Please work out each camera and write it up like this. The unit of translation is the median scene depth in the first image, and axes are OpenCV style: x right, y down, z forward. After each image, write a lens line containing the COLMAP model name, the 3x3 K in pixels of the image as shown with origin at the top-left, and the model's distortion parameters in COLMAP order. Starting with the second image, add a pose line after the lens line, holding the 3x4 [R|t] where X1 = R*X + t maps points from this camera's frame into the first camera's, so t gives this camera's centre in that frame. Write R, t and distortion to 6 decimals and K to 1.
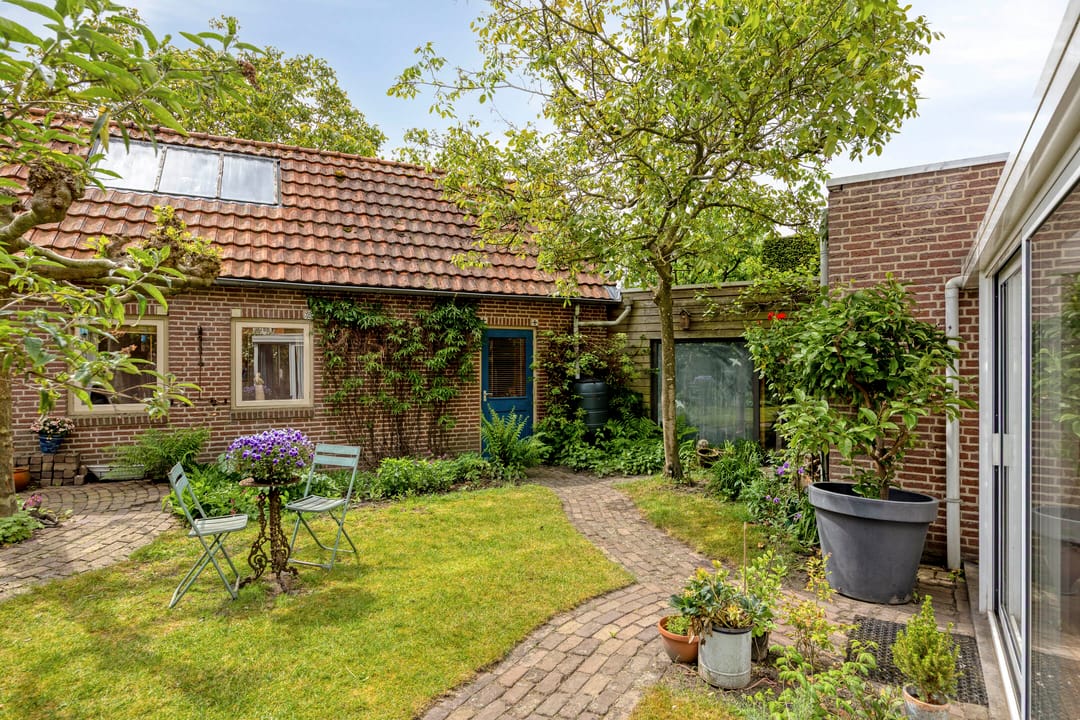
lens RADIAL K [[558.5, 0, 526.9], [0, 558.5, 363.3], [0, 0, 1]] dist [0.000221, -0.000093]
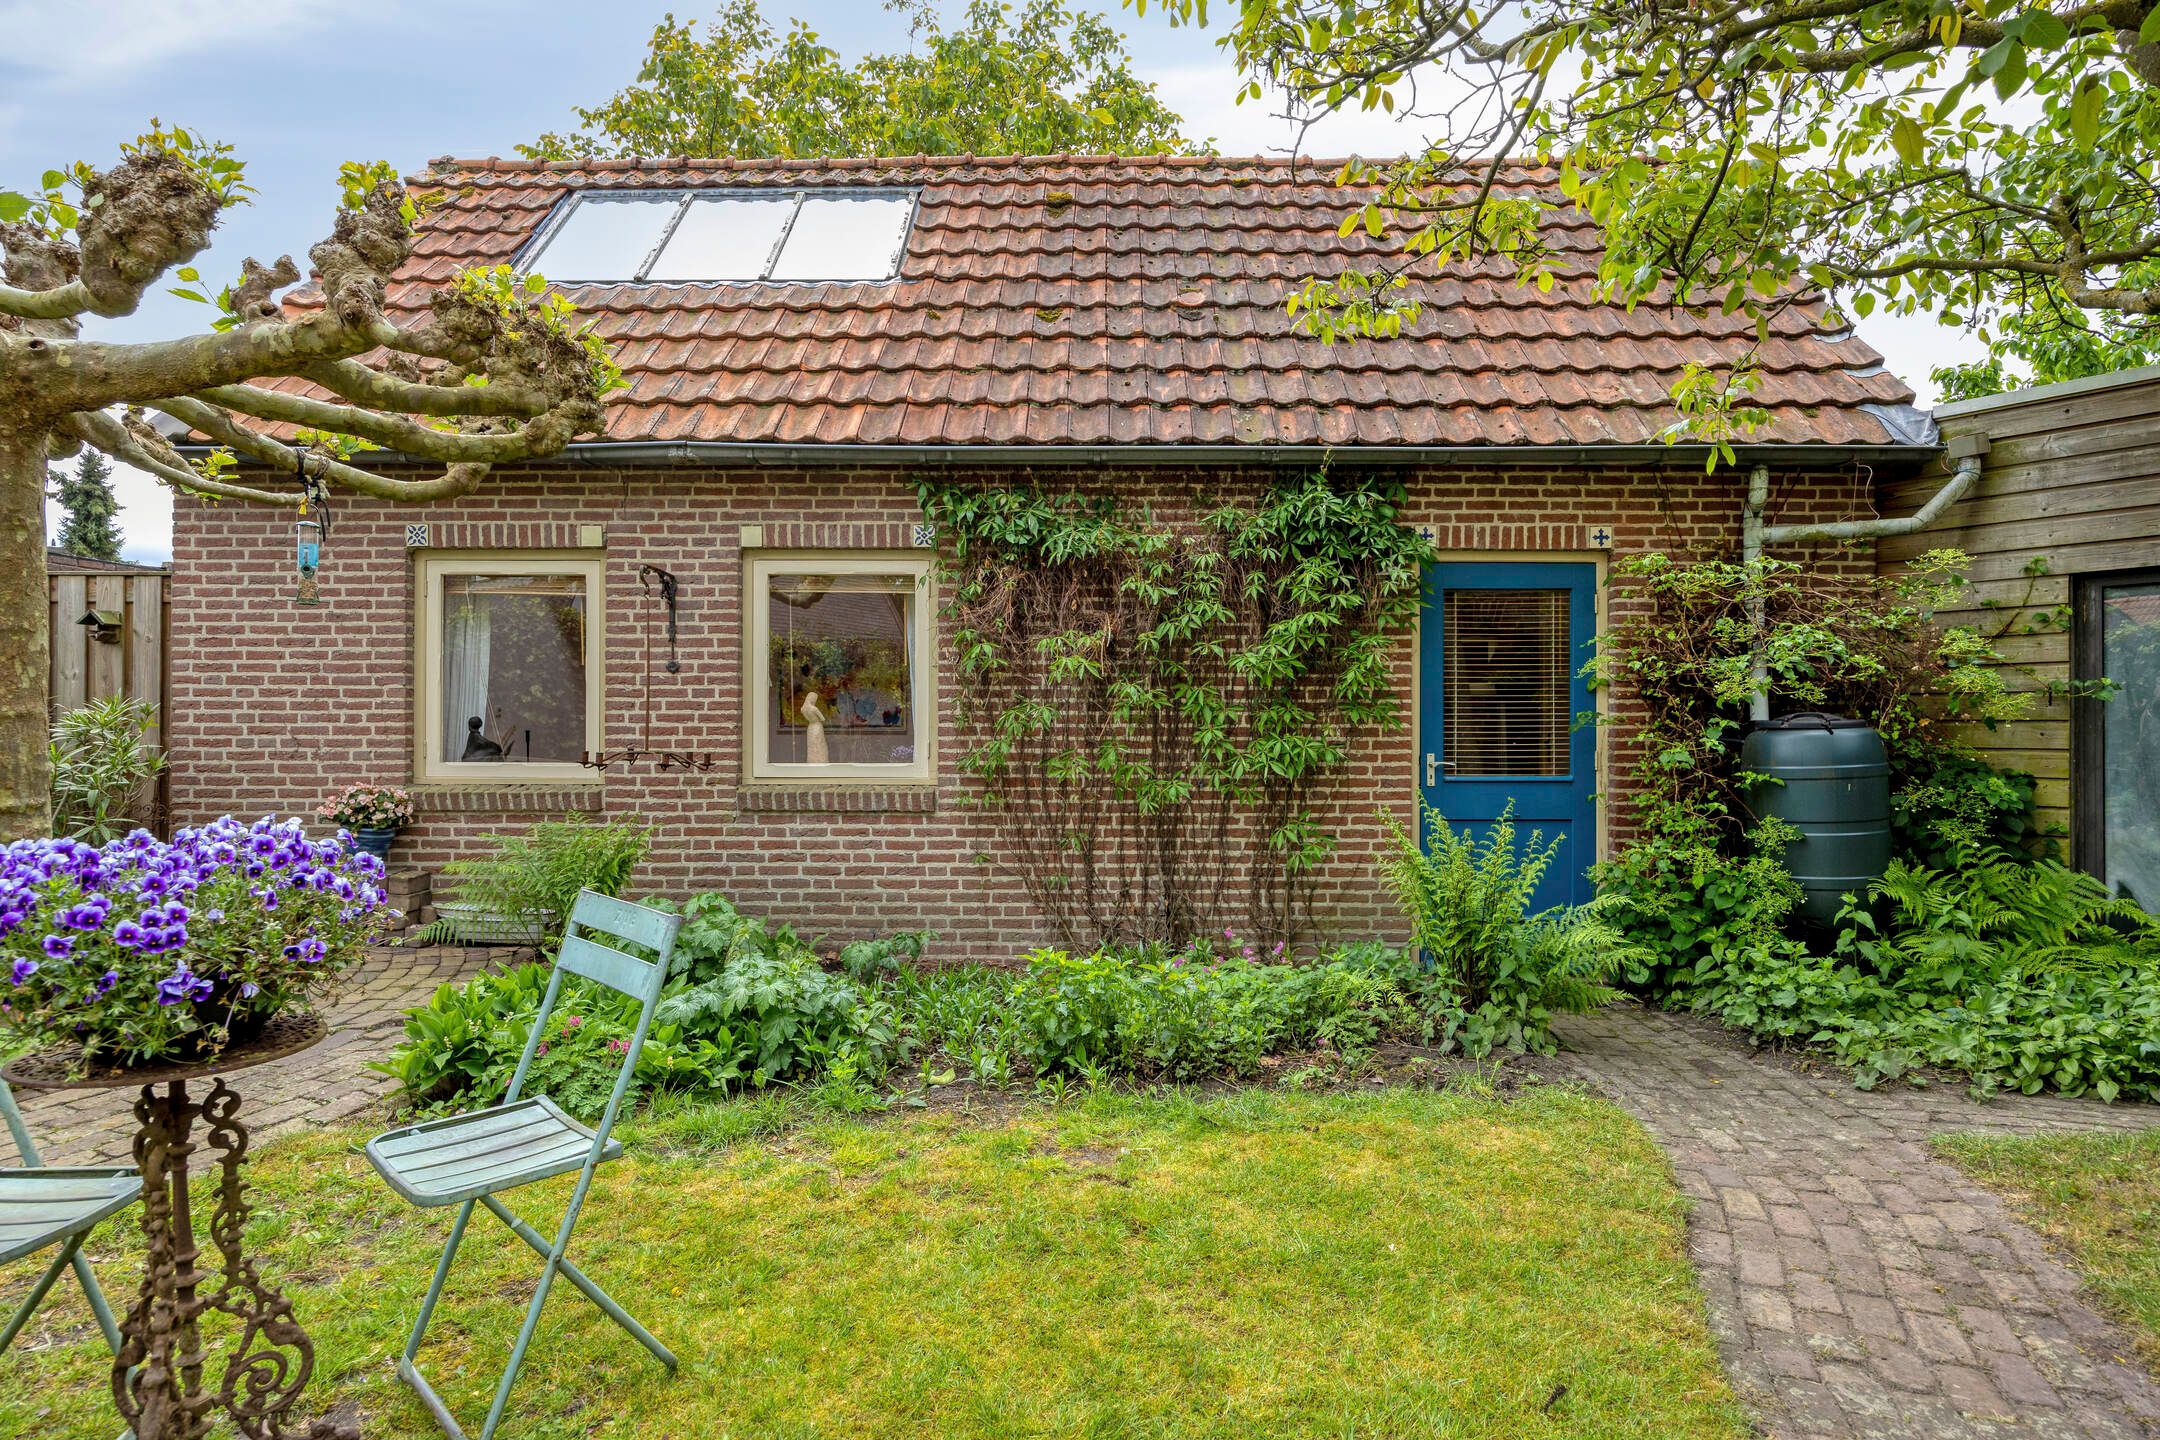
lens RADIAL K [[1142.7, 0, 1089.8], [0, 1142.7, 718.8], [0, 0, 1]] dist [-0.002237, -0.000317]
pose [[0.906894, 0.001680, -0.421355, 0.027009], [-0.005111, 0.999962, -0.007013, 0.037357], [0.421327, 0.008514, 0.906869, 0.340292]]
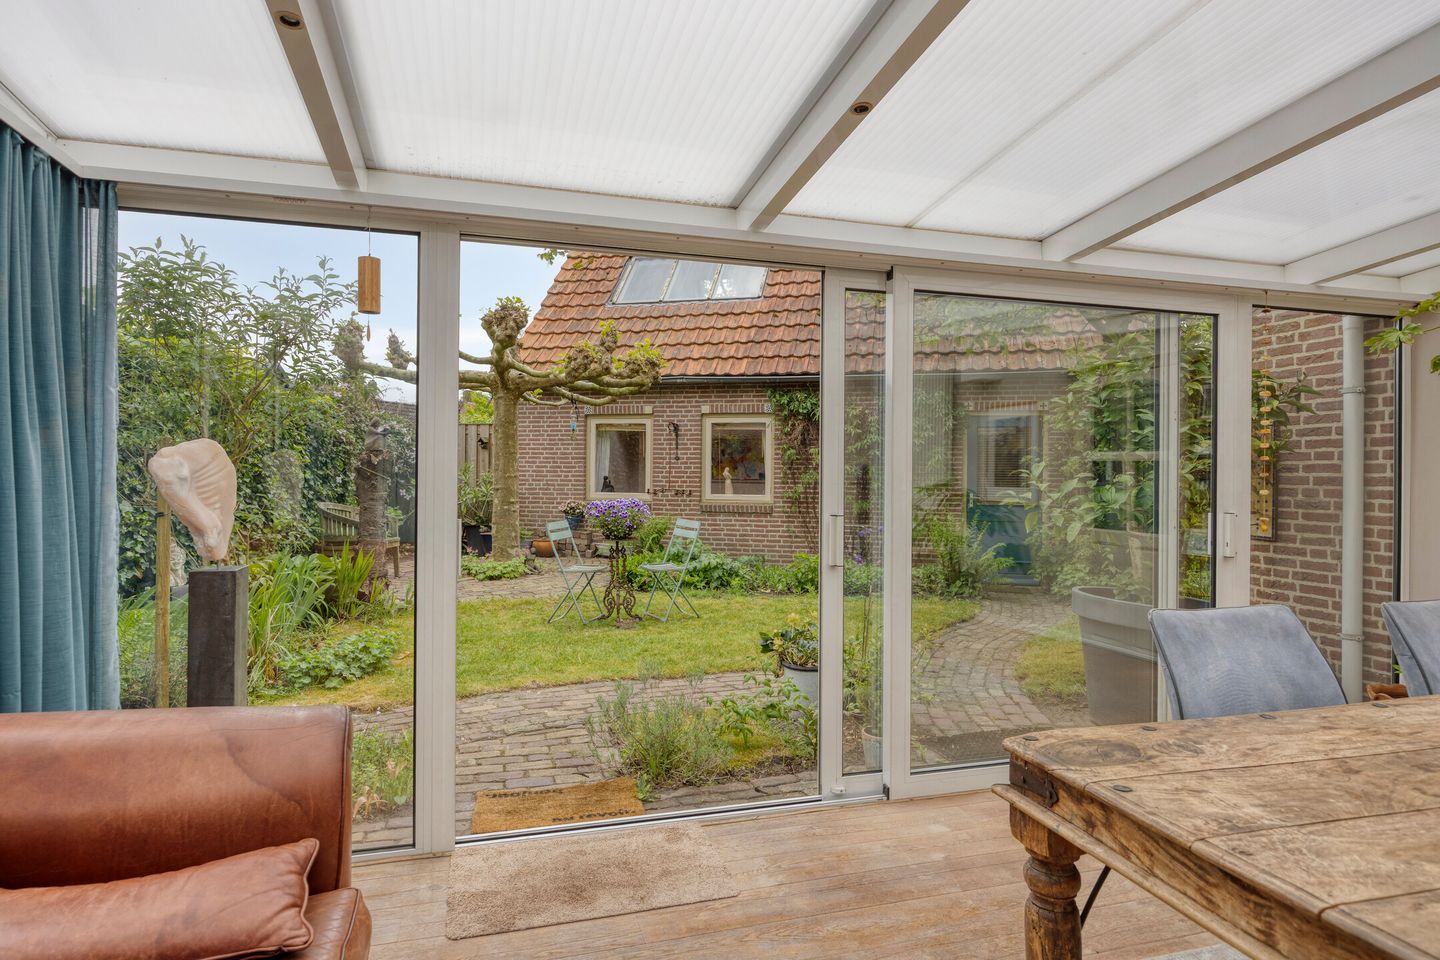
lens RADIAL K [[761.8, 0, 726.6], [0, 761.8, 479.2], [0, 0, 1]] dist [-0.002237, -0.000317]
pose [[0.782503, 0.012450, -0.622523, 0.356200], [-0.013214, 0.999907, 0.003388, 0.031557], [0.622507, 0.005574, 0.782594, -0.076822]]
